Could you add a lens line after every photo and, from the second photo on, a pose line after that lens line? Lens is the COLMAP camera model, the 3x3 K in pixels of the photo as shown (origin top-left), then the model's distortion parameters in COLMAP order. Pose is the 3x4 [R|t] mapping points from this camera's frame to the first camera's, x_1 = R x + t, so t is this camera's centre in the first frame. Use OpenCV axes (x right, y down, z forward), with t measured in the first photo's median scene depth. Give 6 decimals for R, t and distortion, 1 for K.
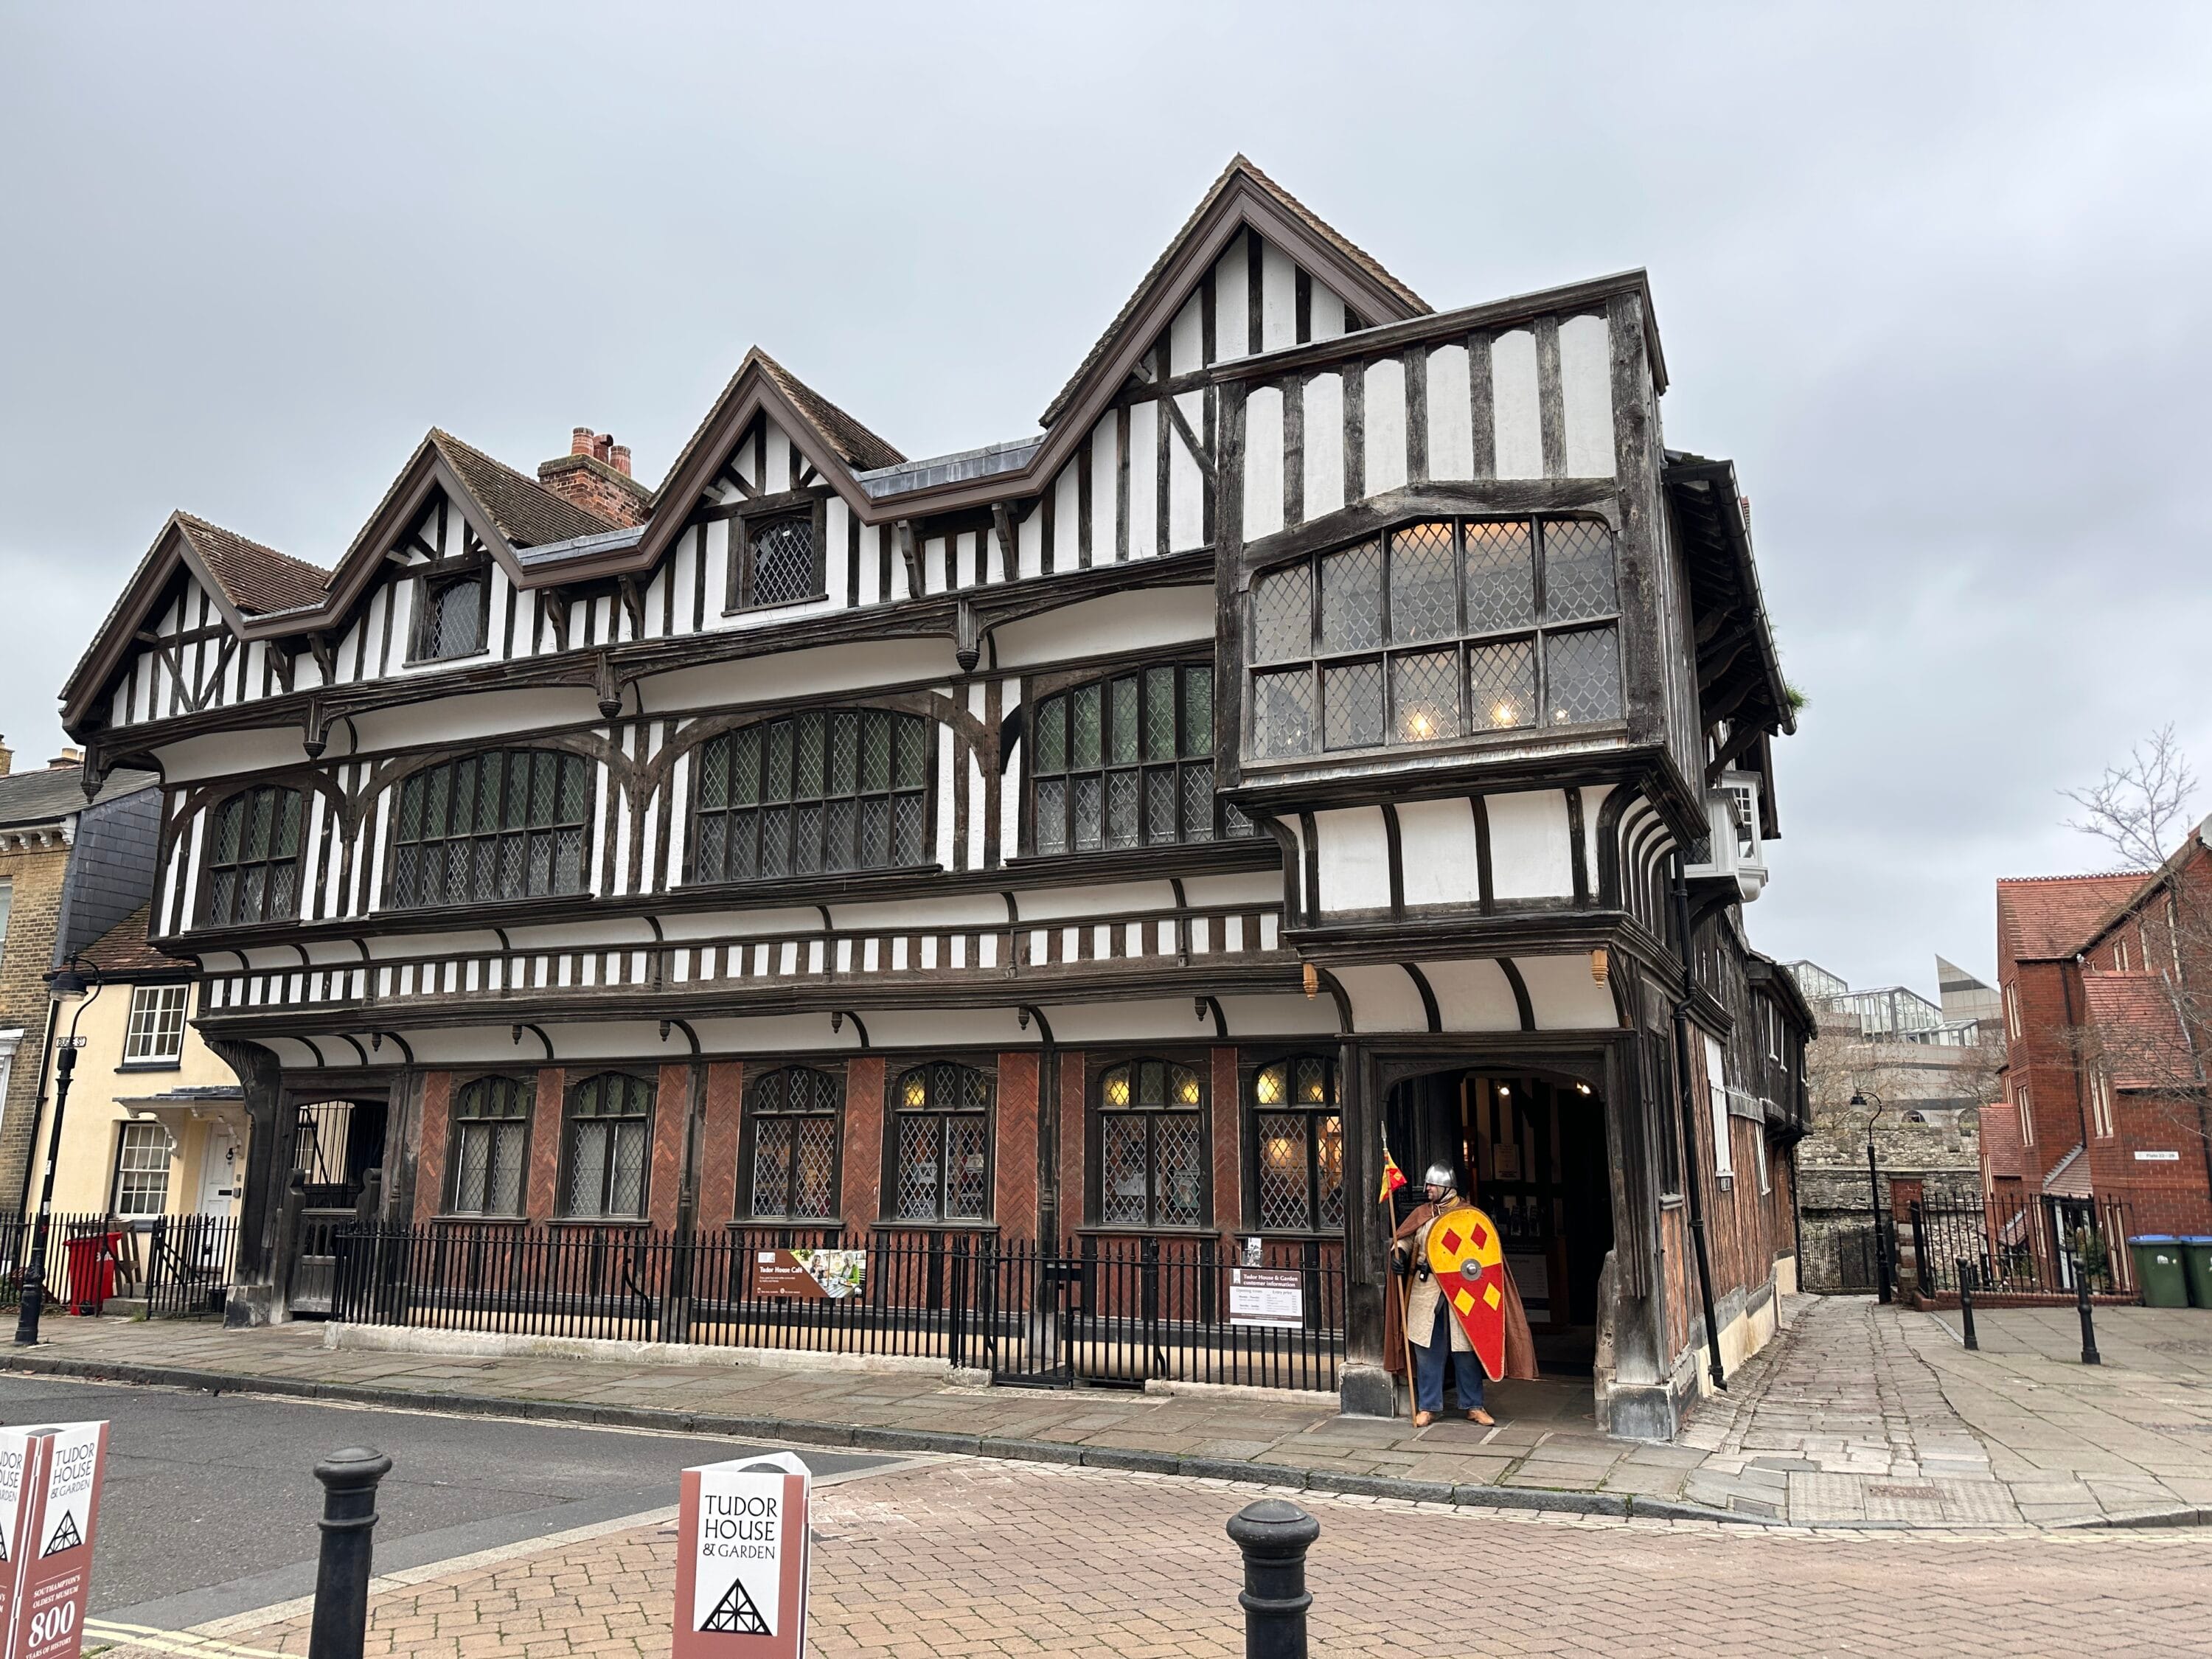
lens RADIAL K [[1542.9, 0, 1119.2], [0, 1542.9, 830.6], [0, 0, 1]] dist [0.150915, -0.260160]
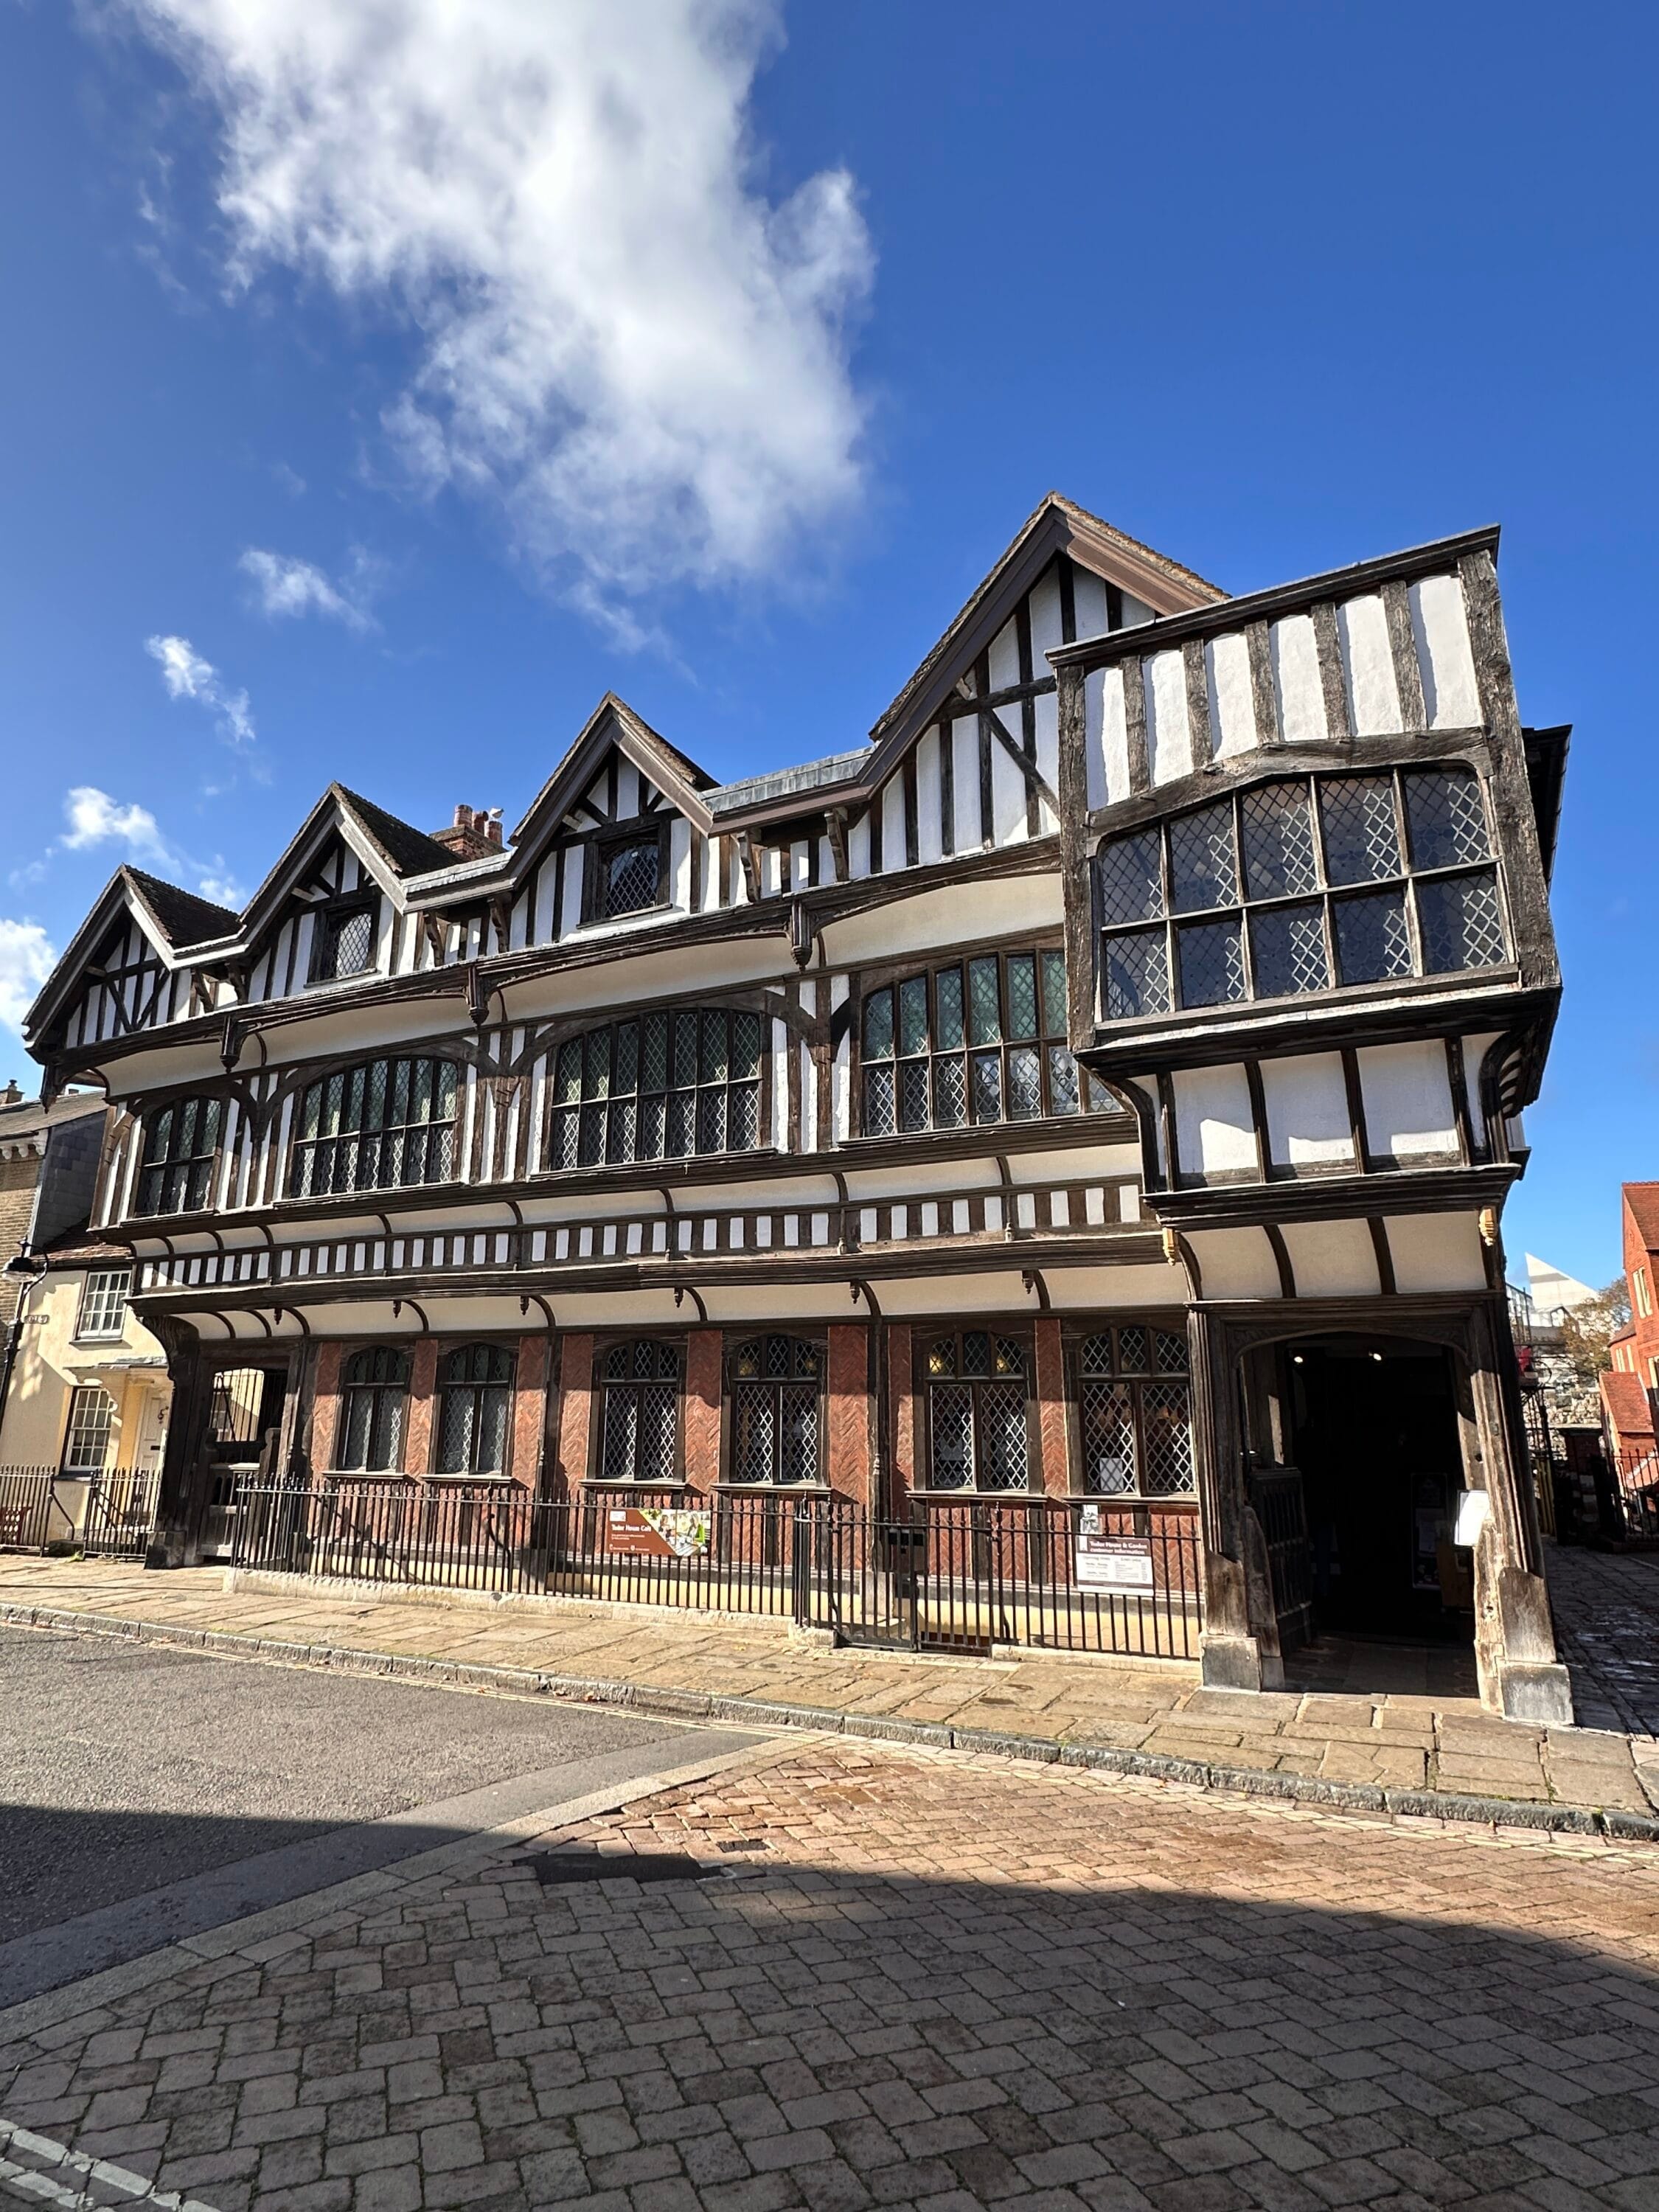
lens RADIAL K [[1187.2, 0, 821.0], [0, 1187.2, 1096.9], [0, 0, 1]] dist [-0.003485, 0.000571]
pose [[0.999205, -0.009712, -0.038659, -0.050572], [0.007463, 0.998294, -0.057915, 0.033711], [0.039155, 0.057580, 0.997573, 0.174506]]
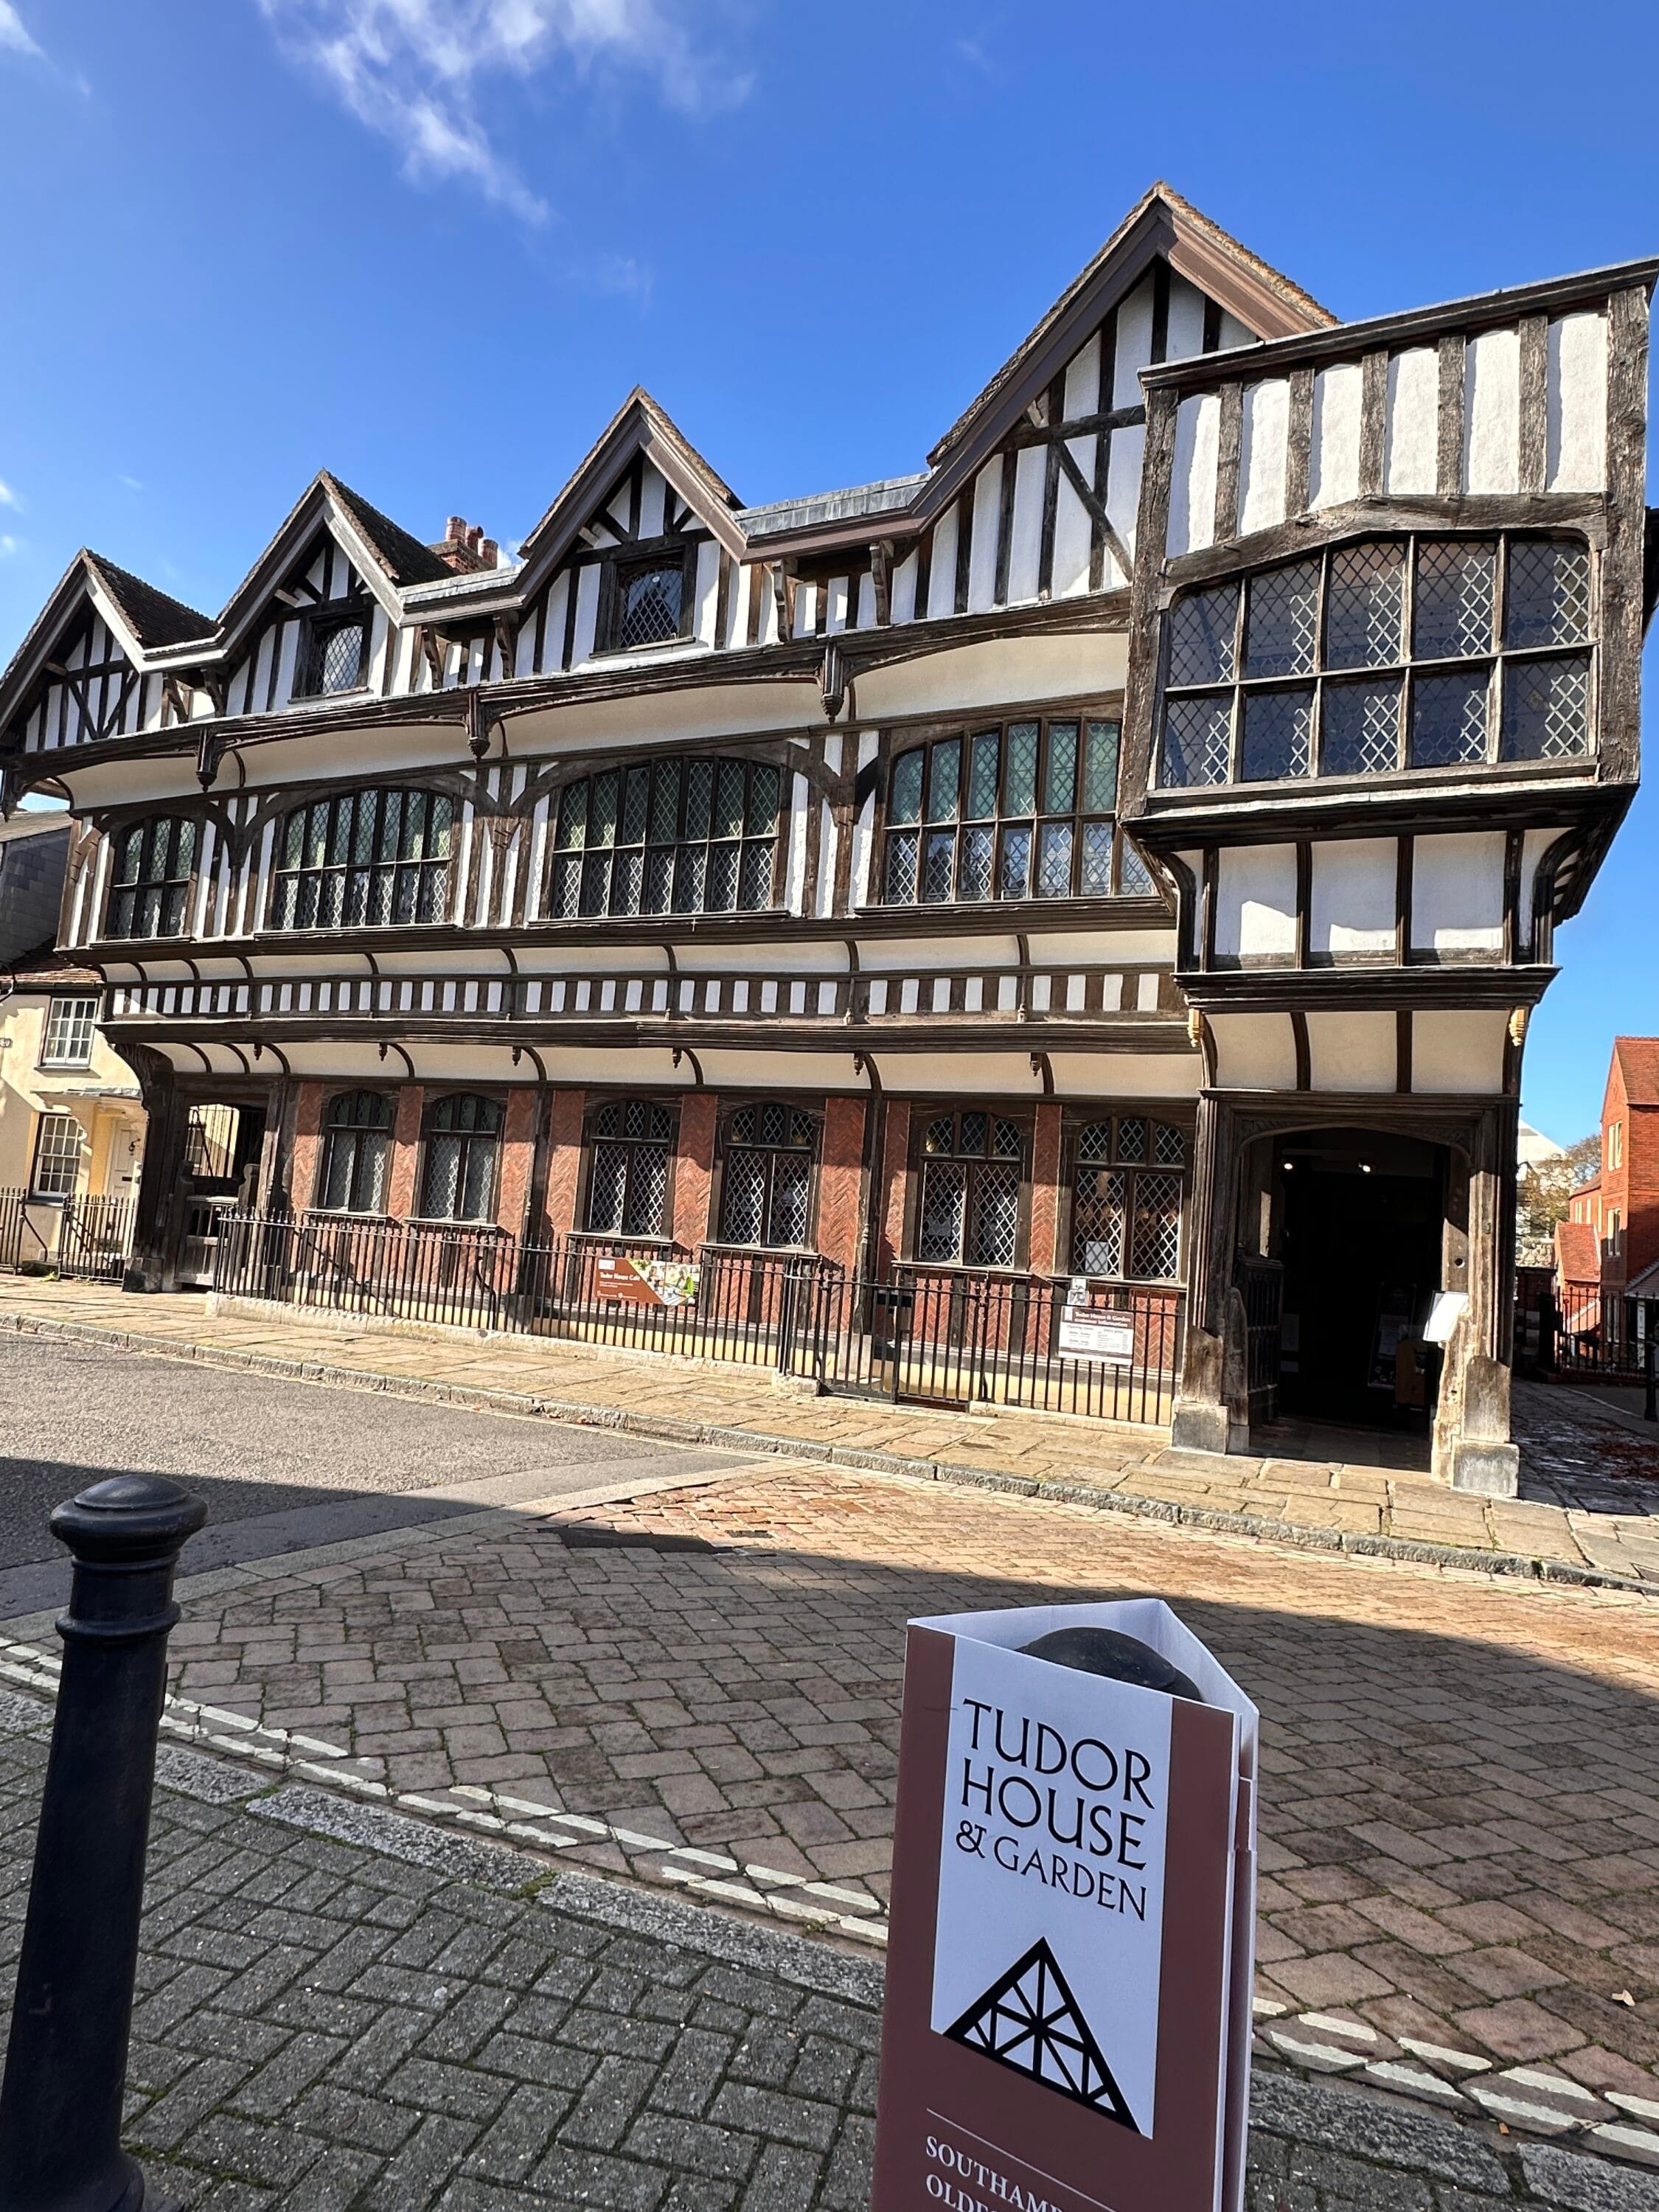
lens RADIAL K [[1225.5, 0, 823.6], [0, 1225.5, 1105.6], [0, 0, 1]] dist [-0.003371, 0.001539]
pose [[0.997426, 0.071156, -0.008857, -0.073736], [-0.069734, 0.991344, 0.111236, 0.057382], [0.016696, -0.110332, 0.993755, 0.167690]]
